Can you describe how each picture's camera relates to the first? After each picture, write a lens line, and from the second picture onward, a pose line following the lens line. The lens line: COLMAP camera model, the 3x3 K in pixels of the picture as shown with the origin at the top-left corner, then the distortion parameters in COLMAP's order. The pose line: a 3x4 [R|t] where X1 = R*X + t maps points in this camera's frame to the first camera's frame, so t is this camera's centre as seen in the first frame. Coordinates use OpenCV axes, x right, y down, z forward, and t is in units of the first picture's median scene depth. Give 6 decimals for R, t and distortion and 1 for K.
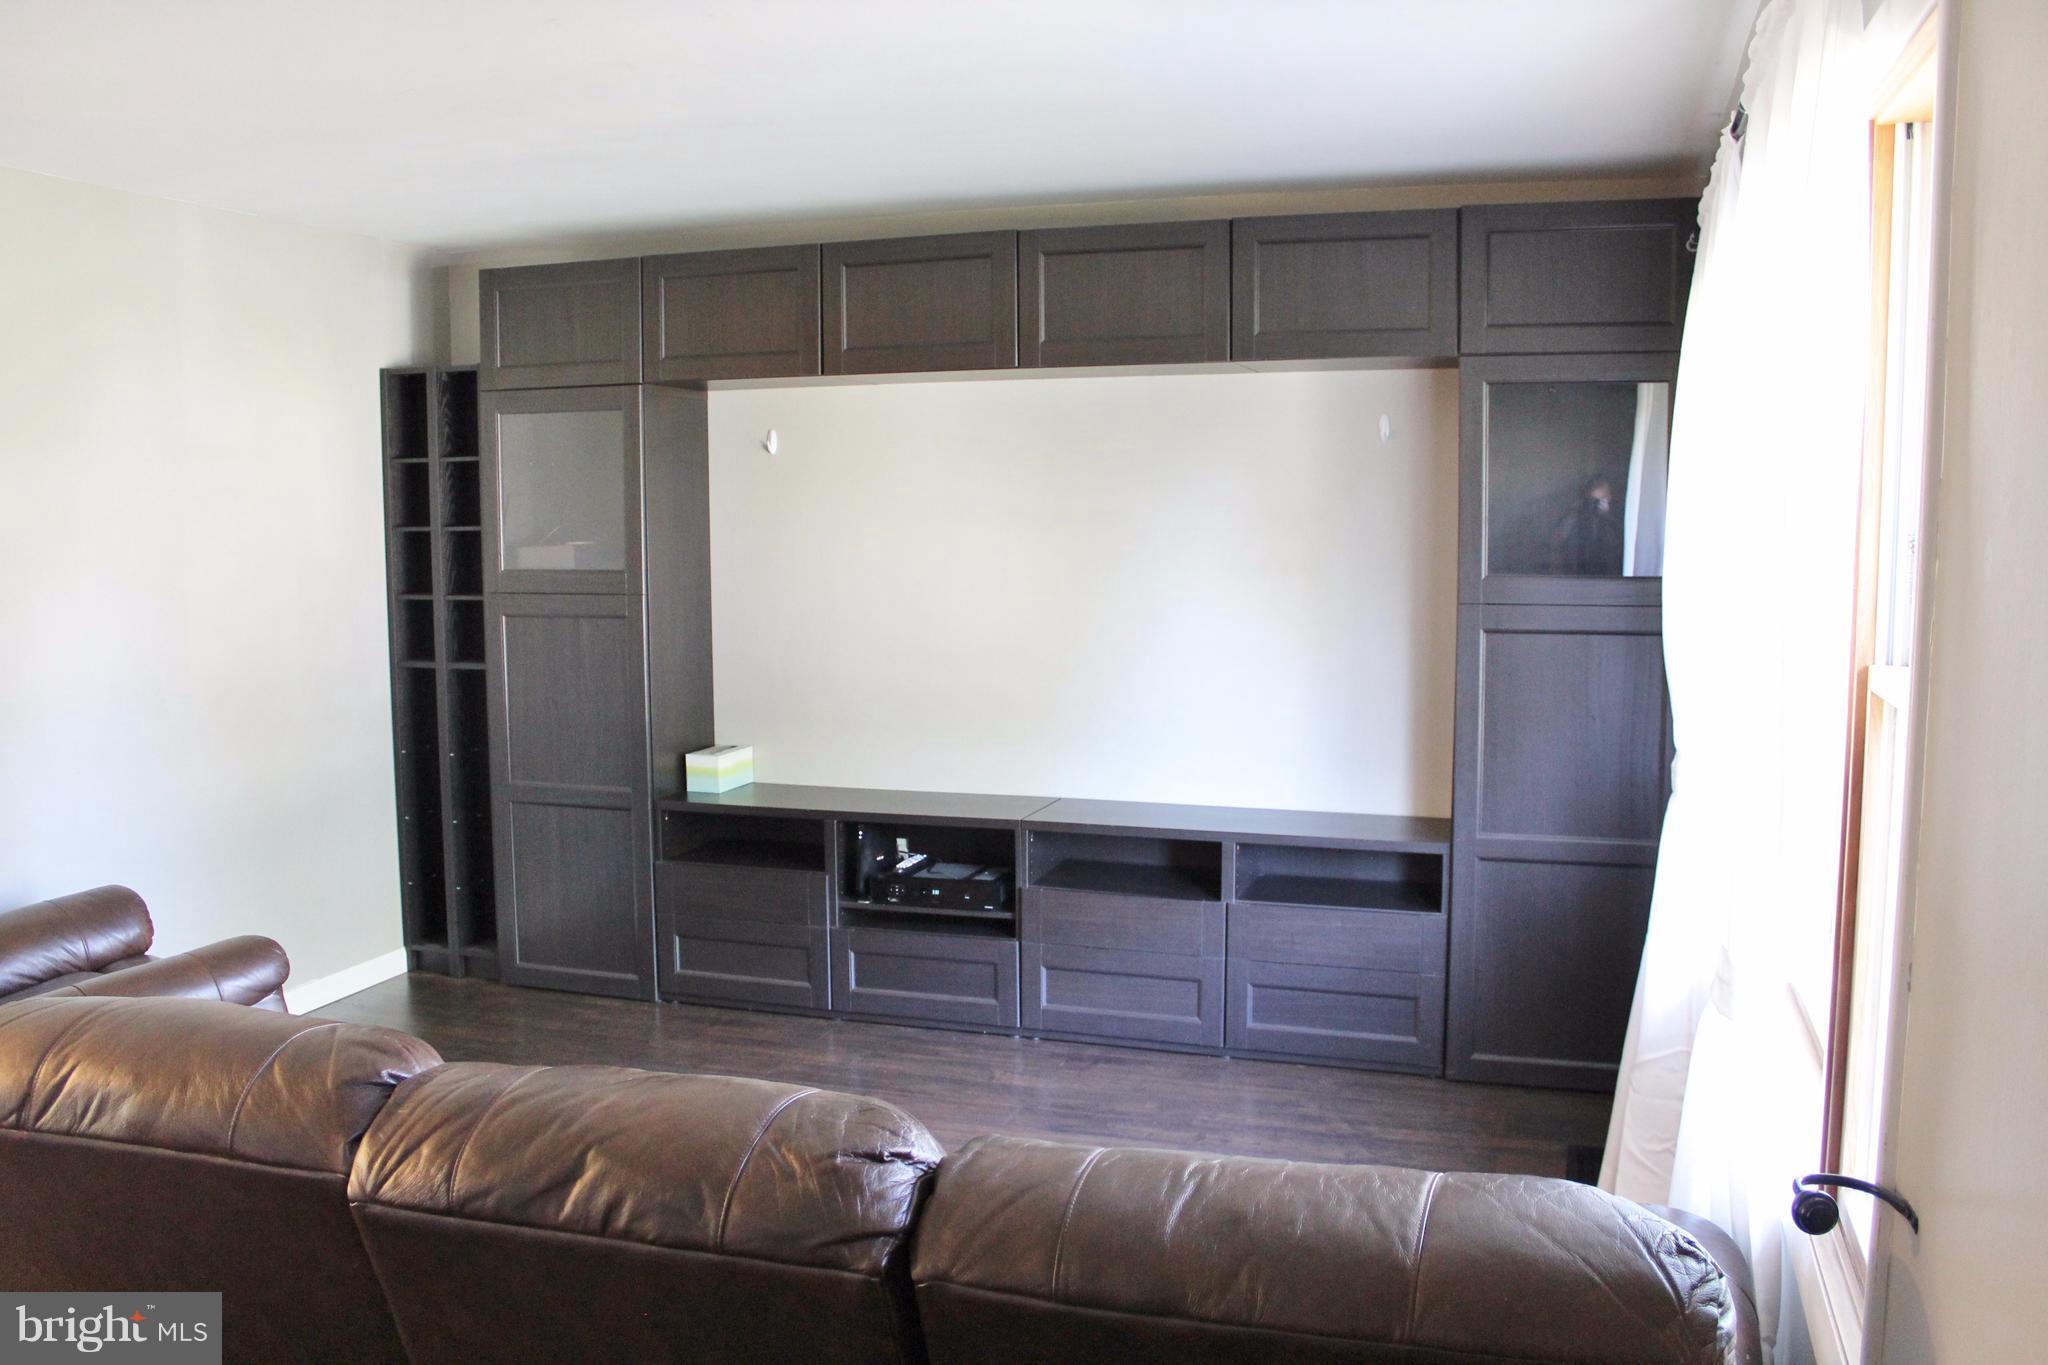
lens RADIAL K [[1704.4, 0, 1019.8], [0, 1704.4, 667.4], [0, 0, 1]] dist [-0.158673, 0.132612]
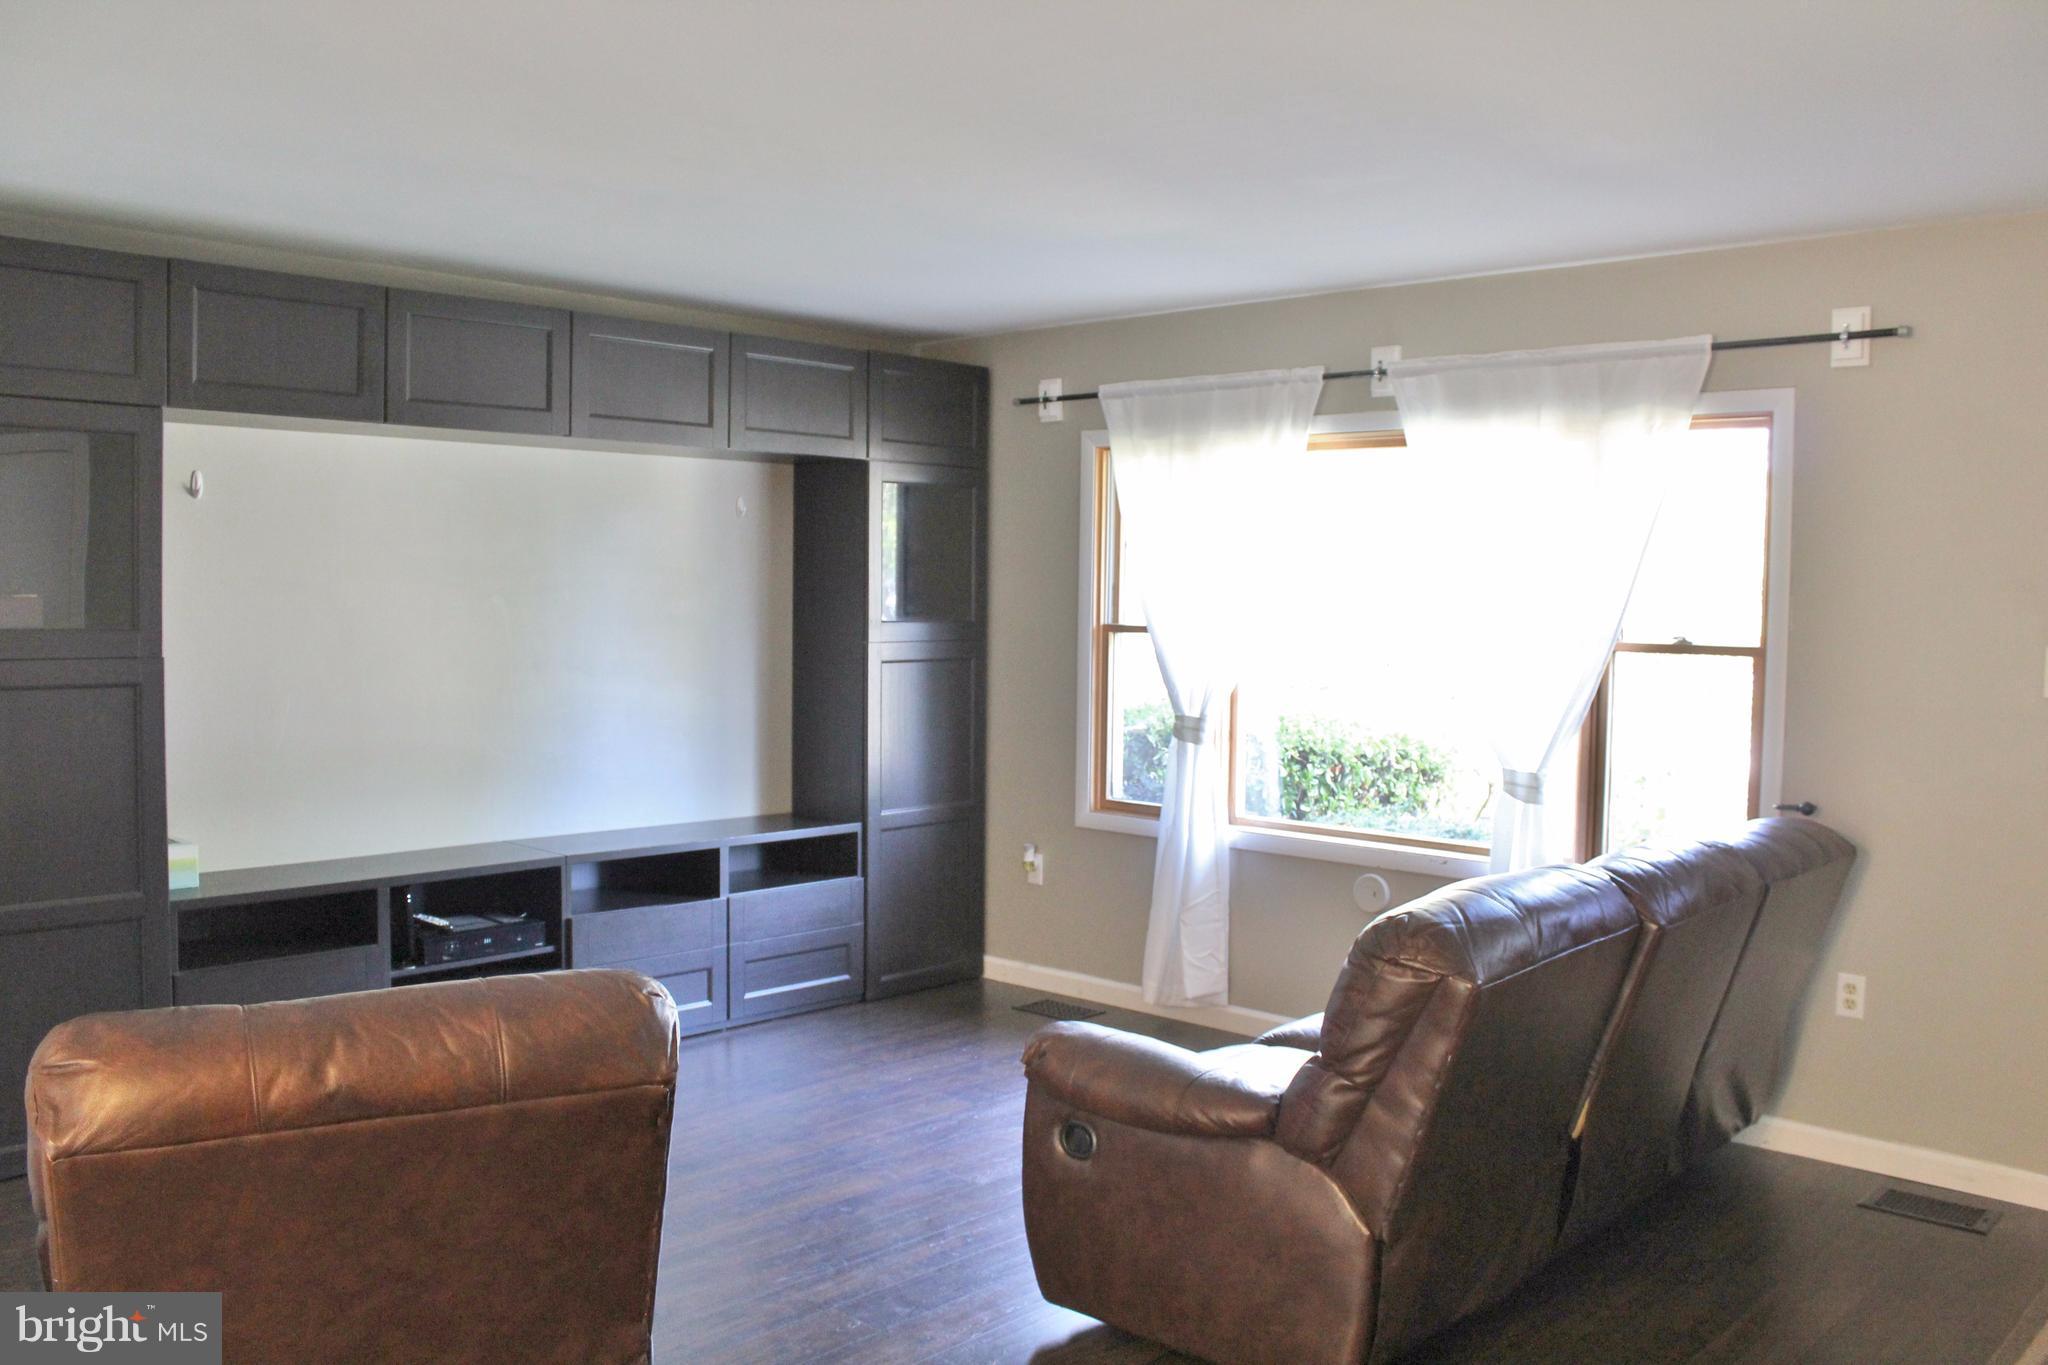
lens RADIAL K [[1704.4, 0, 1019.8], [0, 1704.4, 667.4], [0, 0, 1]] dist [-0.158673, 0.132612]
pose [[0.417230, -0.032264, 0.908228, -0.830574], [0.062054, 0.998049, 0.006948, -0.018246], [-0.906680, 0.053460, 0.418418, 0.287739]]
